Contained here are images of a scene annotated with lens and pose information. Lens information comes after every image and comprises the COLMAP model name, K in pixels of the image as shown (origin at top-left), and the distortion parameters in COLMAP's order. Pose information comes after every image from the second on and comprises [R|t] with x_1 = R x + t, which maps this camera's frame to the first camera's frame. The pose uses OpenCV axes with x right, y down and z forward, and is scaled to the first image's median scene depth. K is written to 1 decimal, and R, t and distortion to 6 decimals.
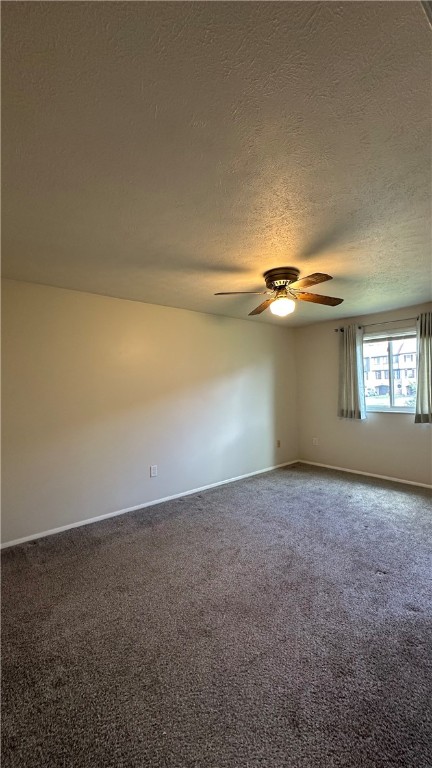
lens RADIAL K [[305.8, 0, 216.8], [0, 305.8, 384.8], [0, 0, 1]] dist [-0.001653, 0.000631]
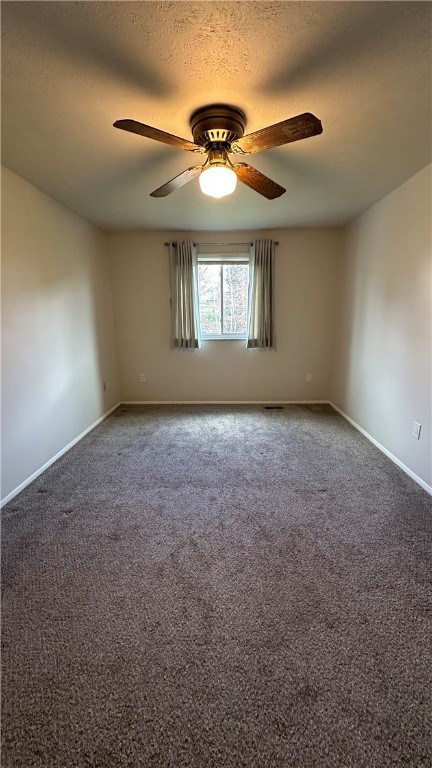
lens RADIAL K [[305.8, 0, 216.8], [0, 305.8, 384.8], [0, 0, 1]] dist [-0.001653, 0.000631]
pose [[0.669160, -0.157007, 0.726343, -0.205971], [-0.008405, 0.975764, 0.218665, 0.014803], [-0.743071, -0.152427, 0.651622, 0.322141]]
